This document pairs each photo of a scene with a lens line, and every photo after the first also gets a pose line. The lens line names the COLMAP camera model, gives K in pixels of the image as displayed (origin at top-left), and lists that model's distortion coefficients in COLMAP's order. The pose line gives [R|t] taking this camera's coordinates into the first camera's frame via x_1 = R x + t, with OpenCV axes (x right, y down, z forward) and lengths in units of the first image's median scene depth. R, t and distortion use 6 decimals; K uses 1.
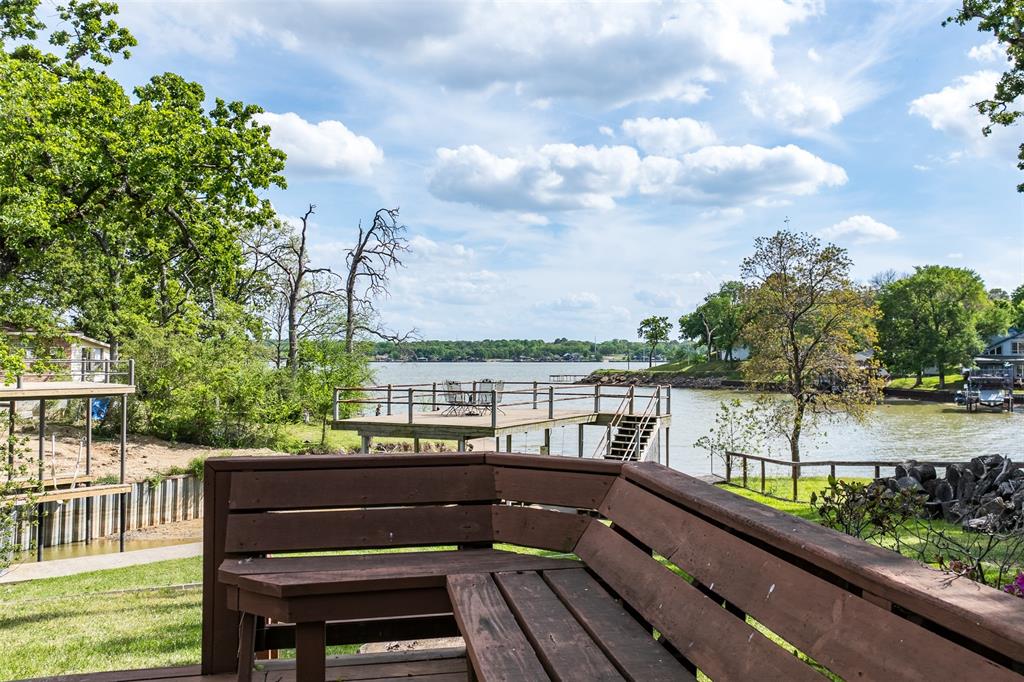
lens RADIAL K [[893.8, 0, 515.8], [0, 893.8, 338.4], [0, 0, 1]] dist [0.000425, -0.002204]
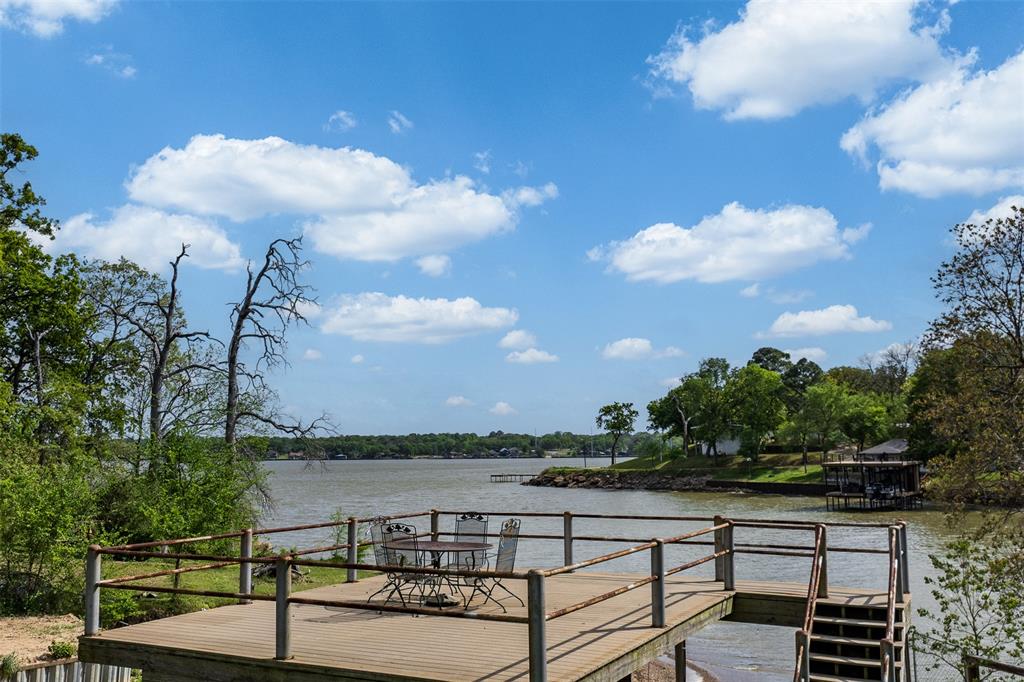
lens RADIAL K [[911.1, 0, 434.1], [0, 911.1, 281.9], [0, 0, 1]] dist [0.001971, -0.002080]
pose [[0.999931, -0.011262, -0.003412, -0.013085], [0.010553, 0.986477, -0.163562, 0.002052], [0.005208, 0.163514, 0.986527, 0.149896]]
